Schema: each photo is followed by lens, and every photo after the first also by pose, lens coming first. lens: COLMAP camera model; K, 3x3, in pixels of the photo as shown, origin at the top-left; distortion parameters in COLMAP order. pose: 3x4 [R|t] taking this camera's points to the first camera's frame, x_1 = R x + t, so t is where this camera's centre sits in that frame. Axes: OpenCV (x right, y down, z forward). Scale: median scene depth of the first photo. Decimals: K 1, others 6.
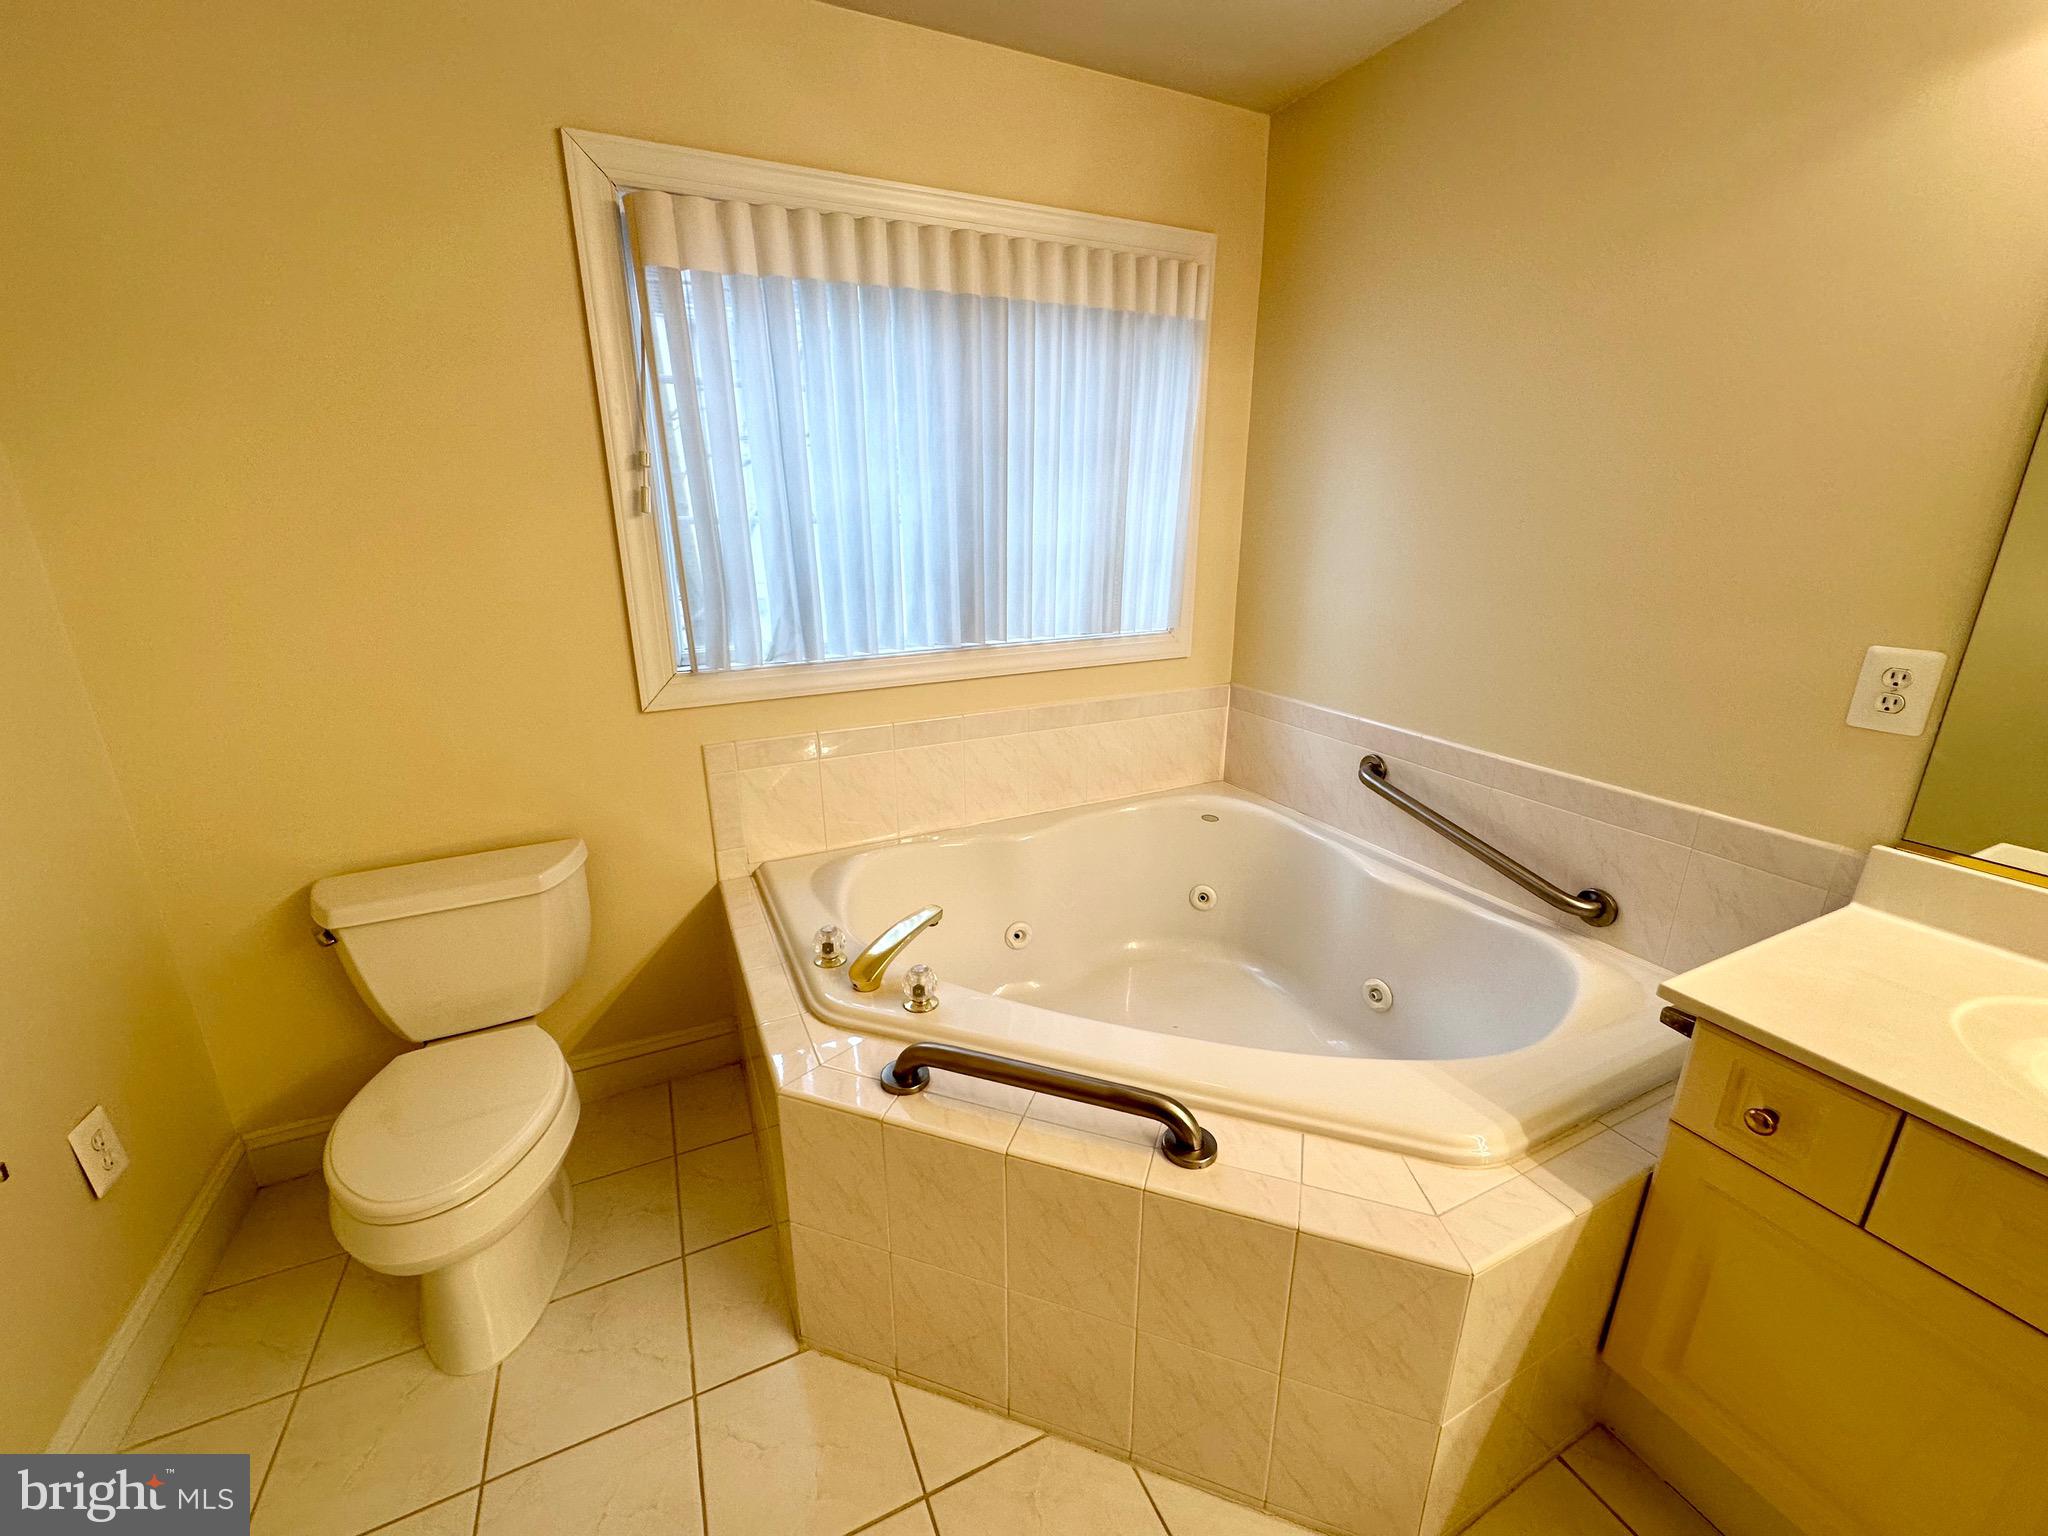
lens RADIAL K [[815.7, 0, 1024.0], [0, 815.7, 763.1], [0, 0, 1]] dist [-0.004346, 0.000526]
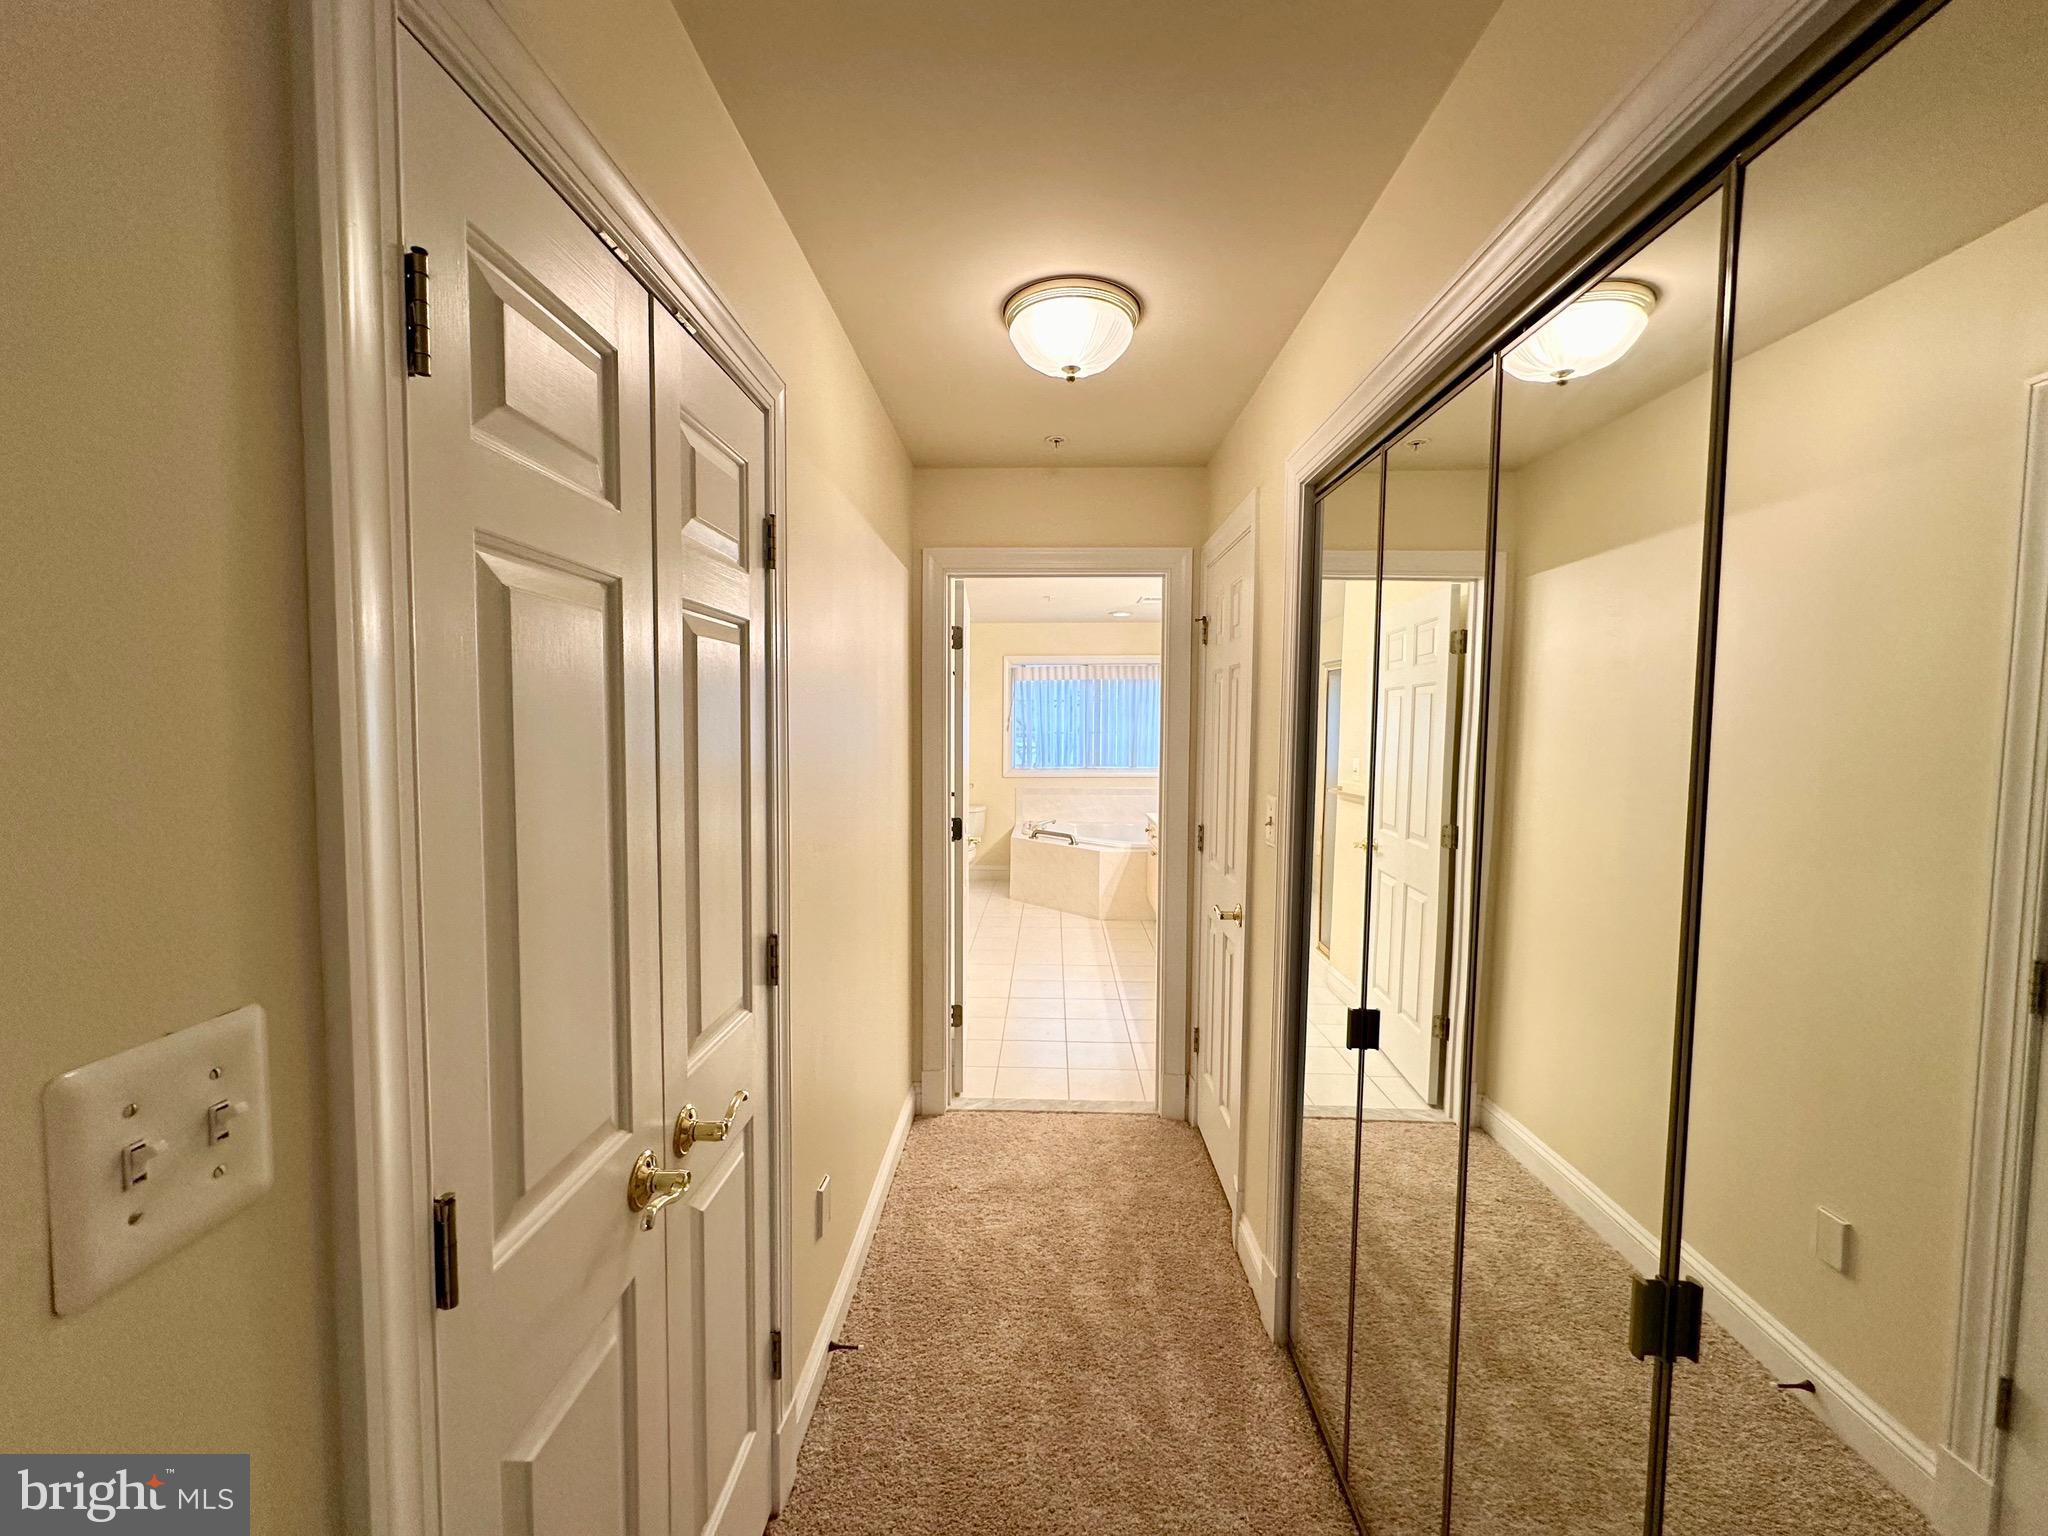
lens RADIAL K [[815.7, 0, 1026.5], [0, 815.7, 773.6], [0, 0, 1]] dist [-0.004346, 0.000526]
pose [[0.886848, 0.039364, -0.460381, 1.518735], [-0.148775, 0.967631, -0.203855, 0.744480], [0.437455, 0.249282, 0.863998, -2.490790]]
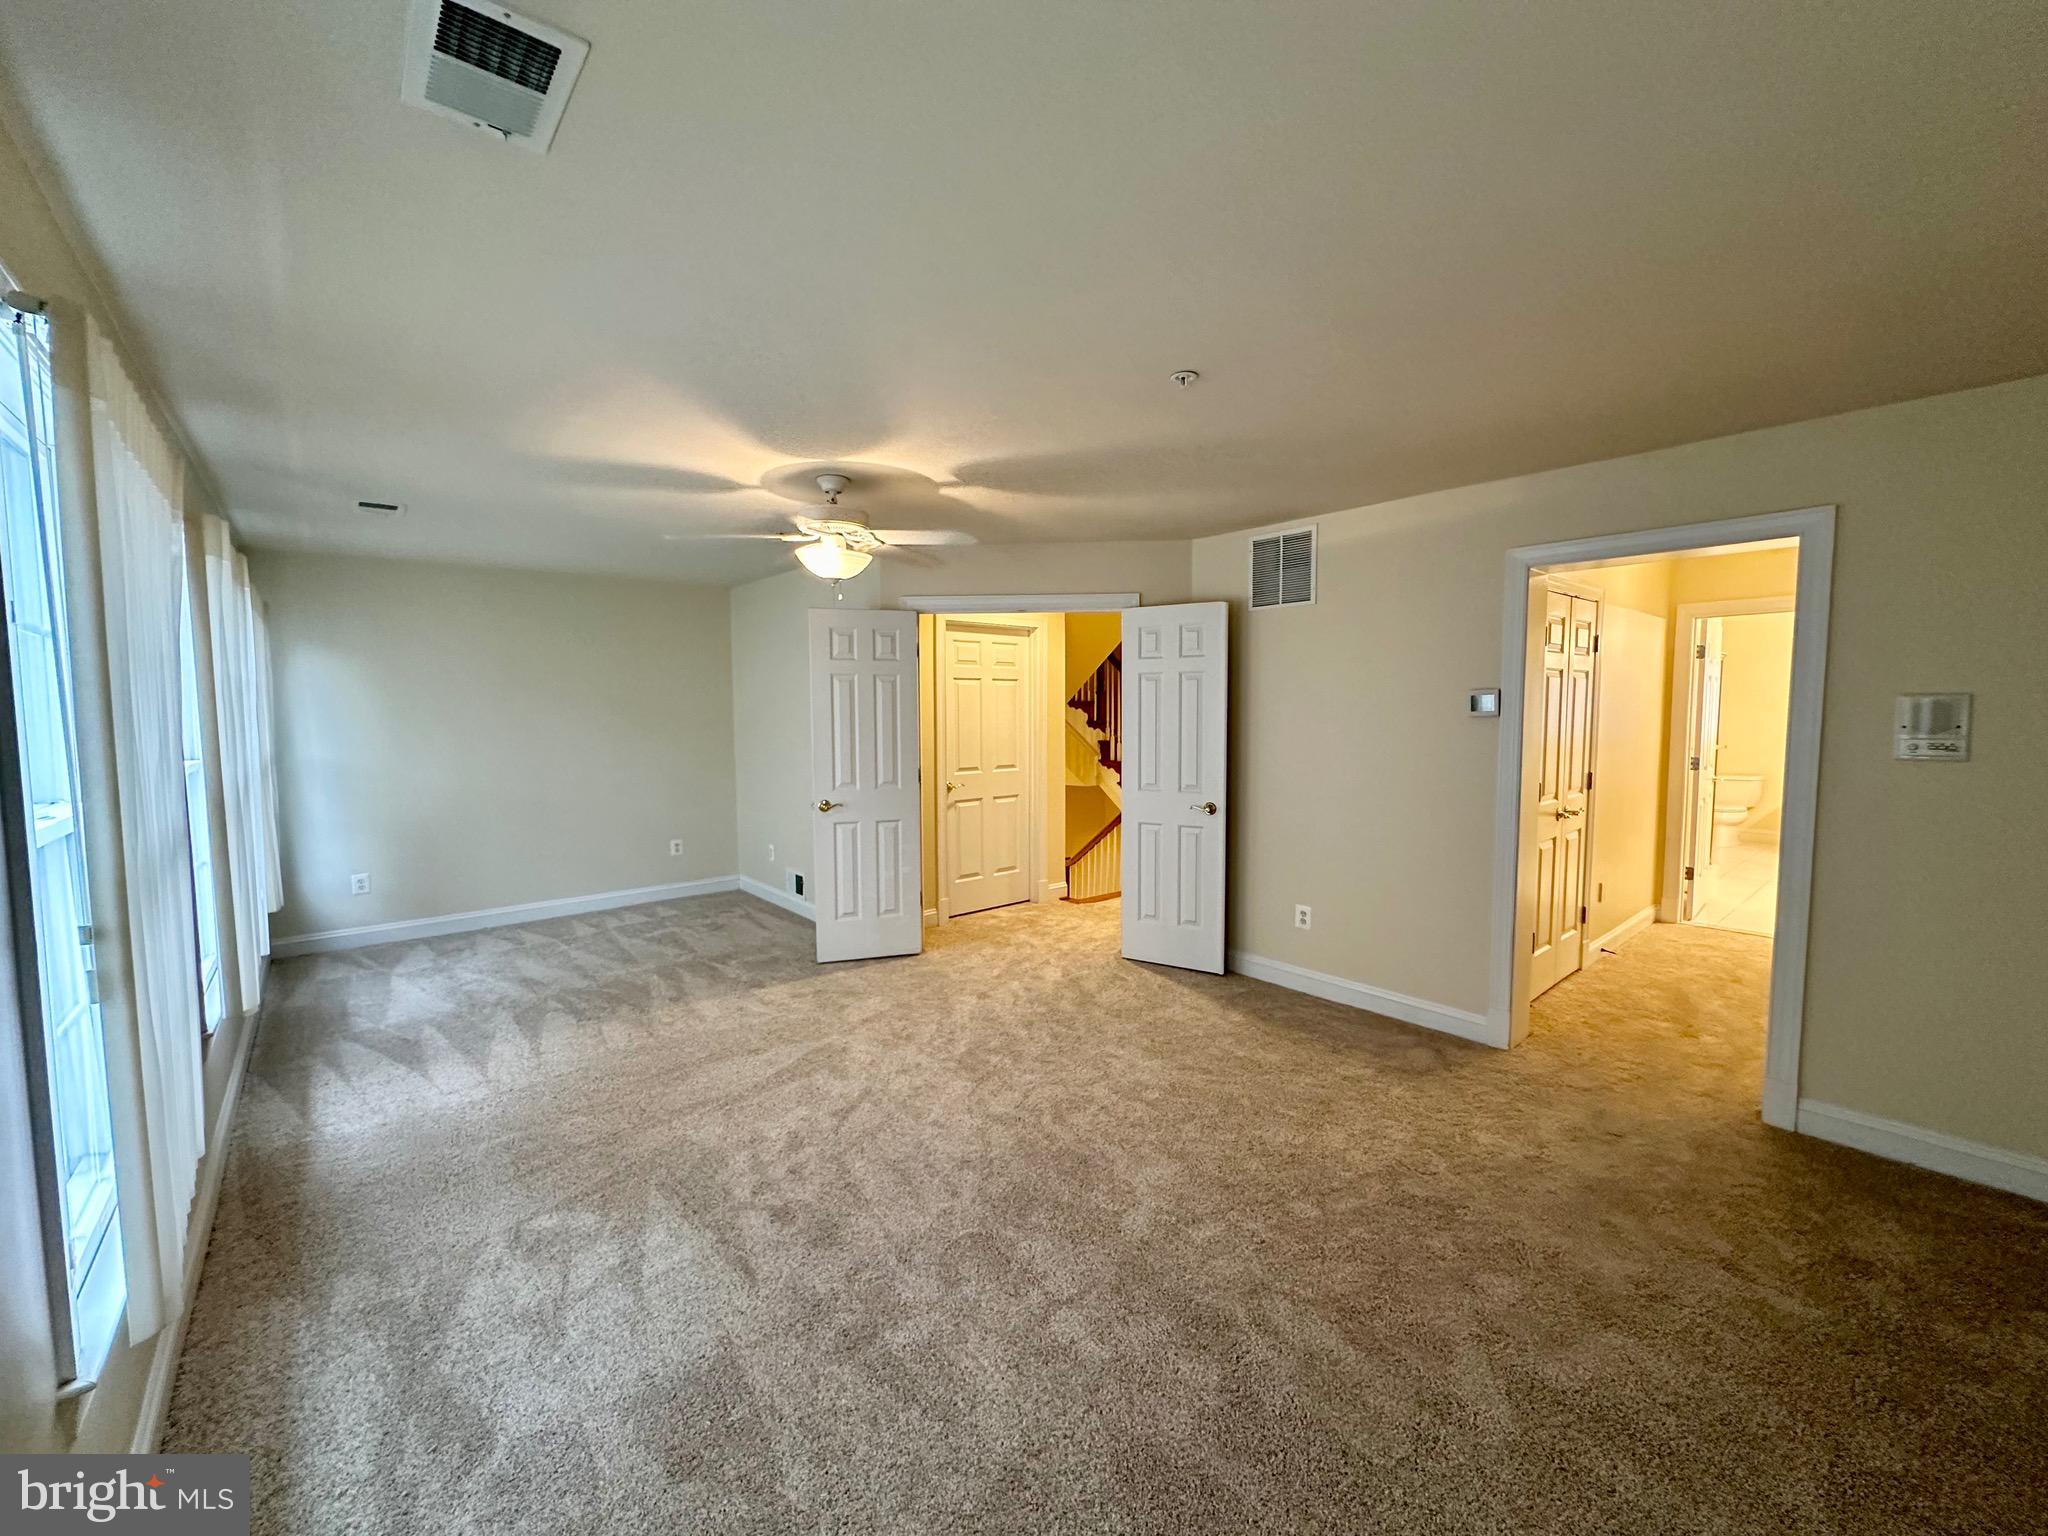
lens RADIAL K [[815.7, 0, 1027.3], [0, 815.7, 769.4], [0, 0, 1]] dist [-0.004346, 0.000526]
pose [[0.251180, 0.073189, -0.965169, 4.372428], [-0.282010, 0.959411, -0.000640, 1.799916], [0.925947, 0.272348, 0.261625, -5.847609]]
